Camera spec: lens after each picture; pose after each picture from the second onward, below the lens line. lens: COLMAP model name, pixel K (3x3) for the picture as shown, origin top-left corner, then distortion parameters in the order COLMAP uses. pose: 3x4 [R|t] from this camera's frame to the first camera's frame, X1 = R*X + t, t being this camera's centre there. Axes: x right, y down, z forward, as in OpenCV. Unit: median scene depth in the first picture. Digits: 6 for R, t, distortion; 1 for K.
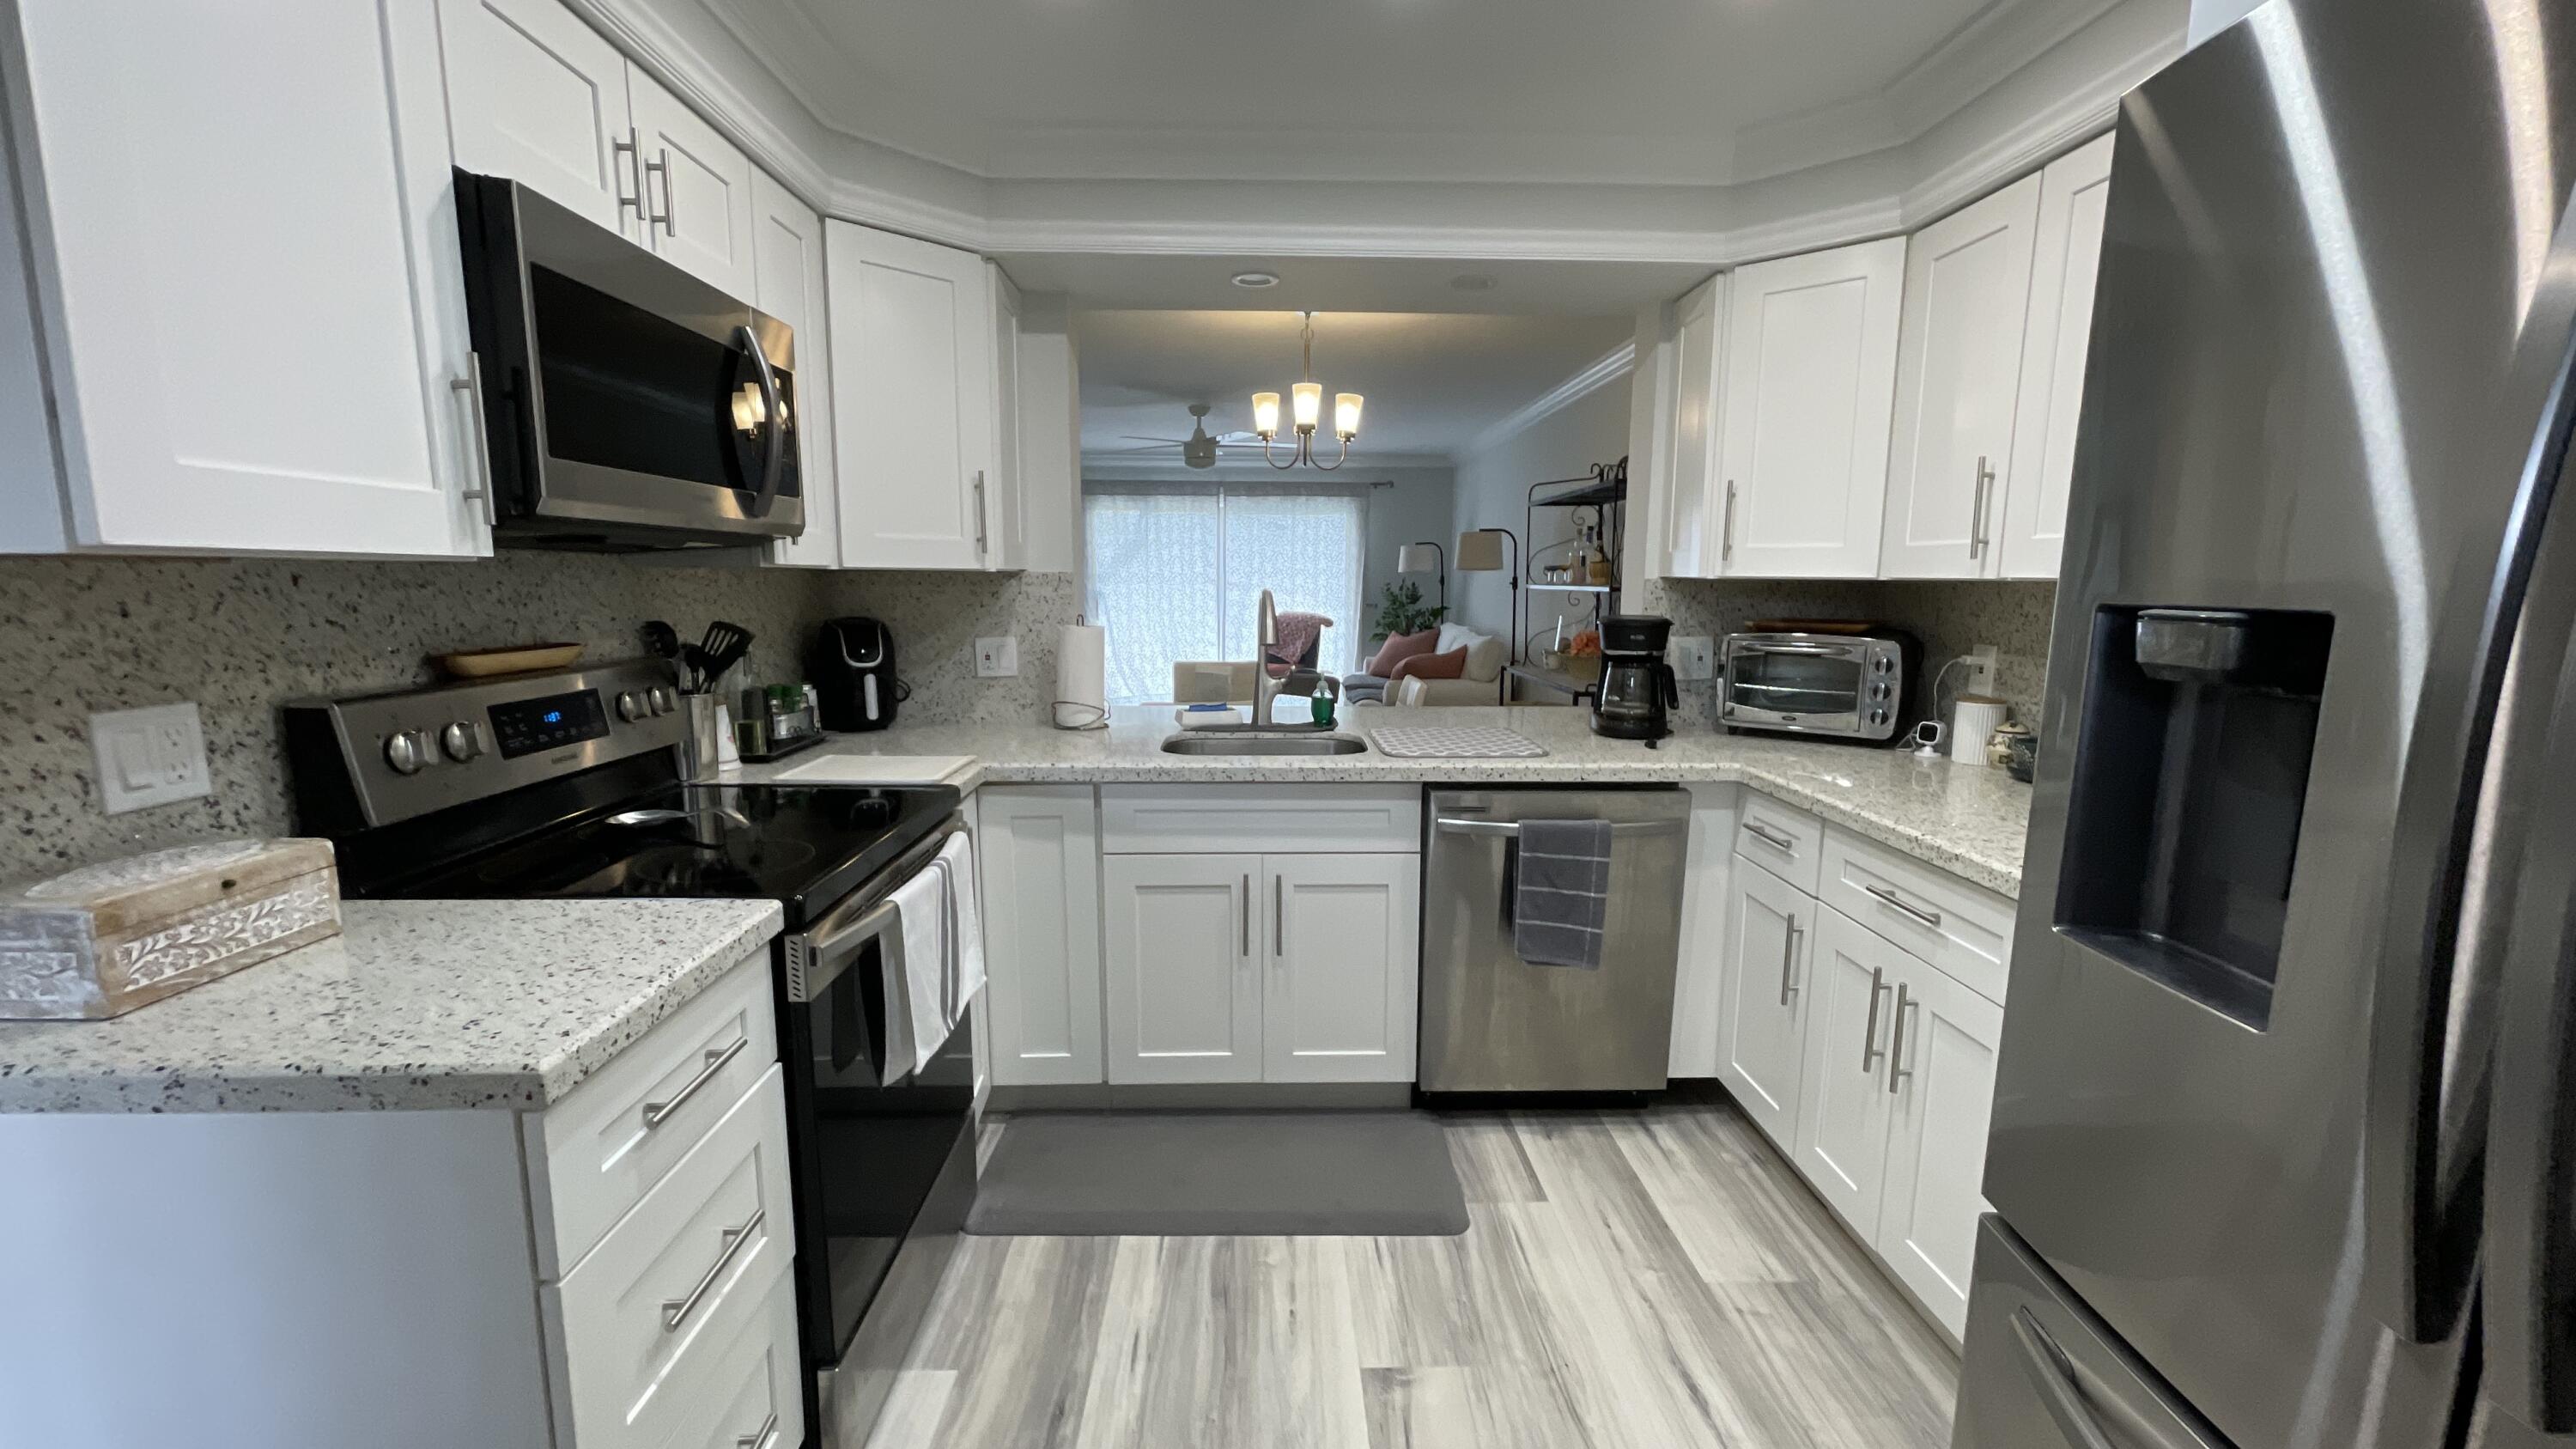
lens RADIAL K [[1042.4, 0, 1280.0], [0, 1042.4, 733.5], [0, 0, 1]] dist [-0.000872, 0.001697]
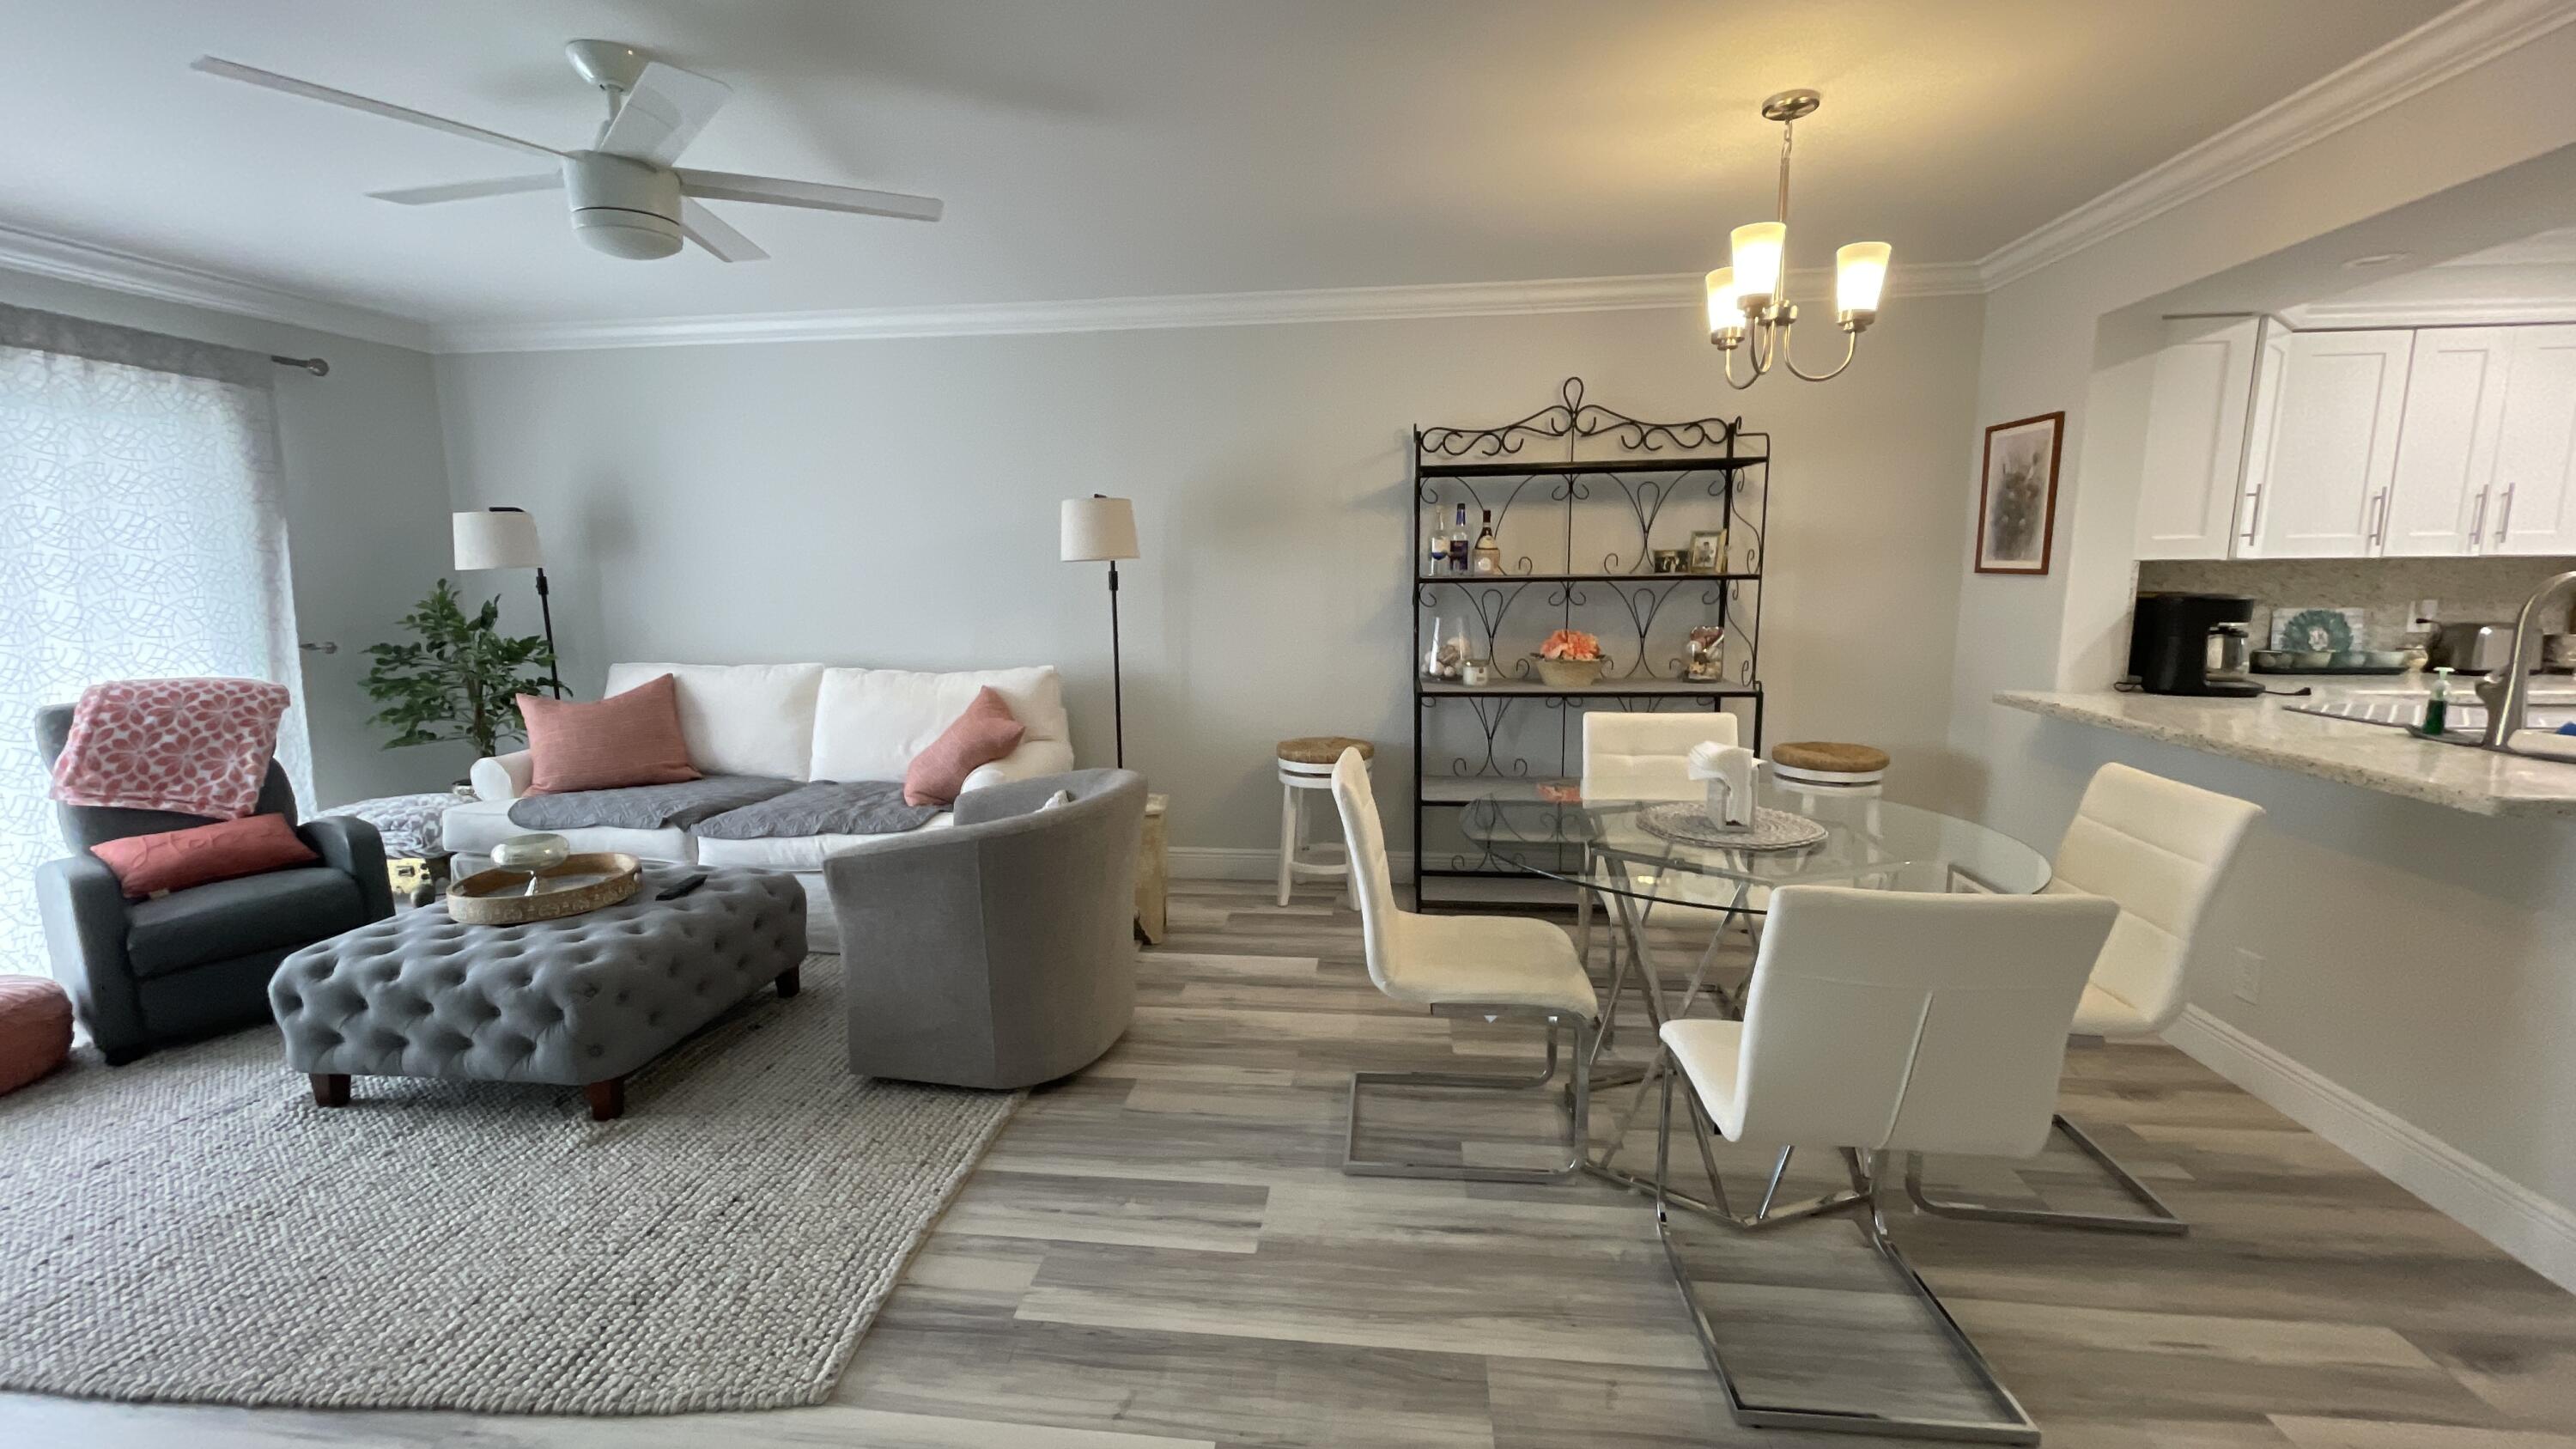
lens RADIAL K [[1042.4, 0, 1280.3], [0, 1042.4, 731.1], [0, 0, 1]] dist [-0.000872, 0.001697]
pose [[0.134834, -0.164515, 0.977115, -1.083641], [0.159858, 0.976814, 0.142405, -0.334091], [-0.977888, 0.136999, 0.158007, 2.099101]]
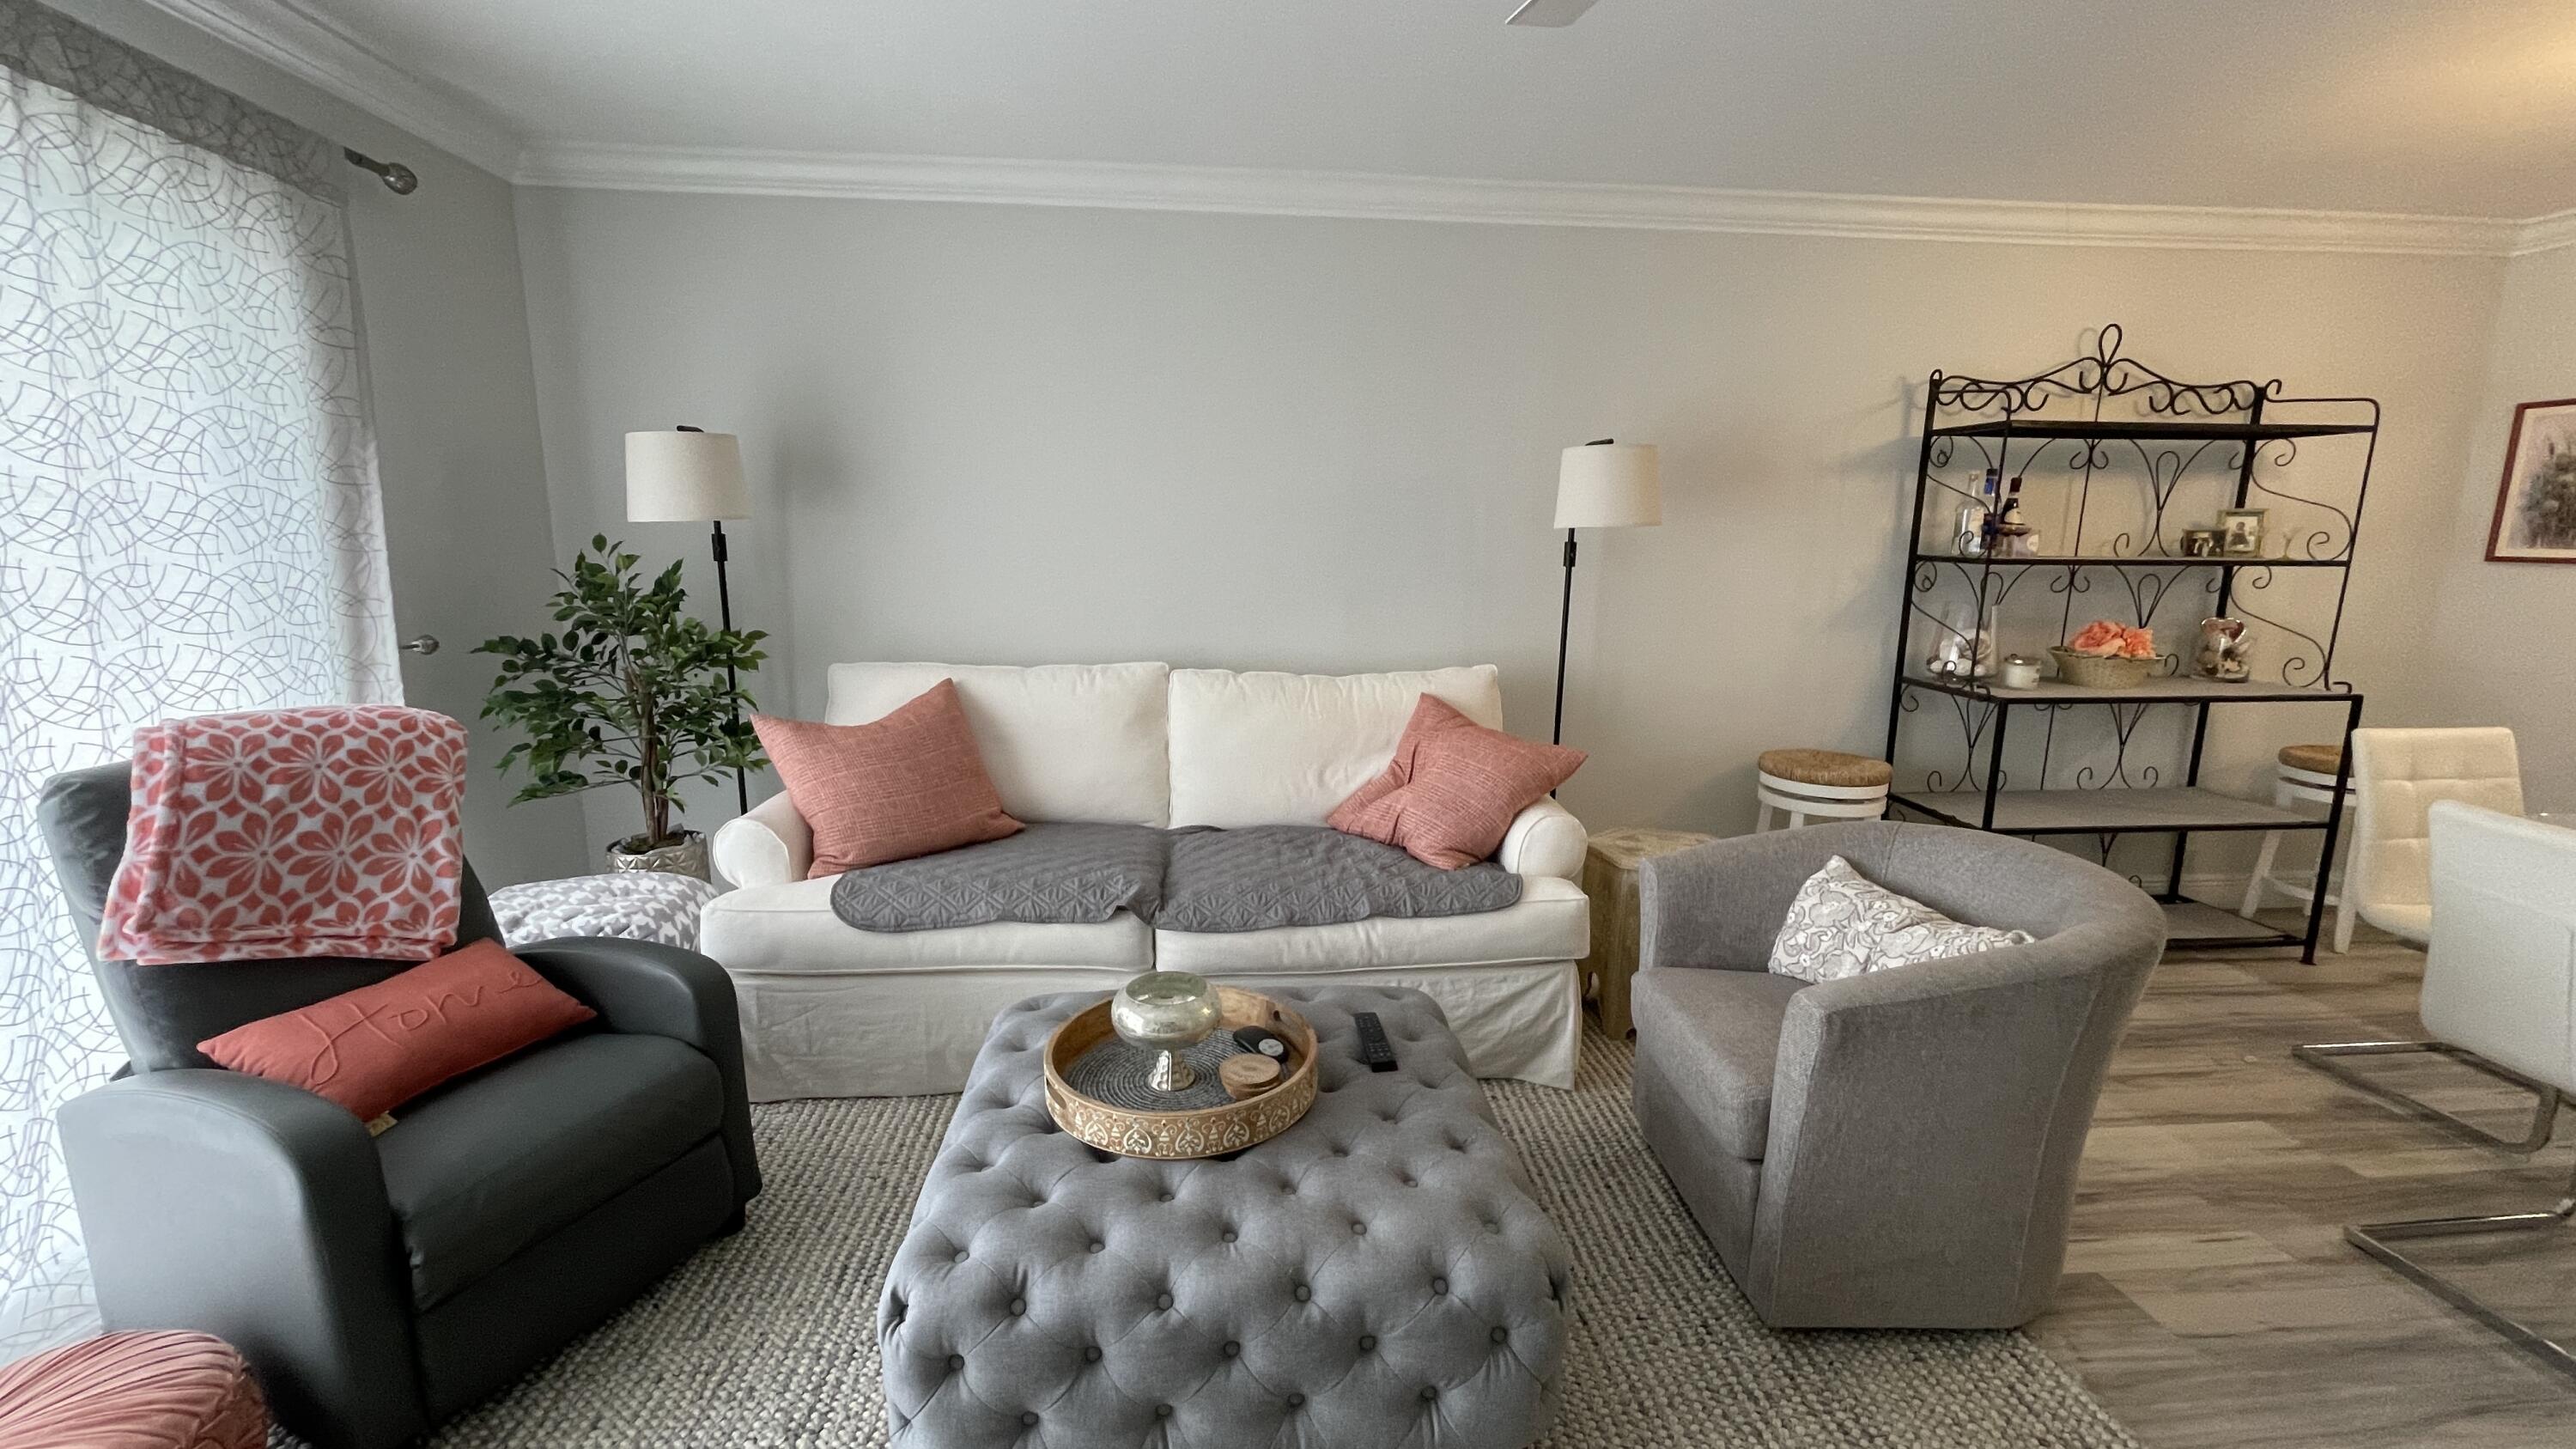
lens RADIAL K [[1042.4, 0, 1294.1], [0, 1042.4, 730.1], [0, 0, 1]] dist [-0.000872, 0.001697]
pose [[-0.073205, -0.191962, 0.978668, -0.722787], [0.139859, 0.969628, 0.200650, -0.474023], [-0.987462, 0.151564, -0.044134, 3.041304]]
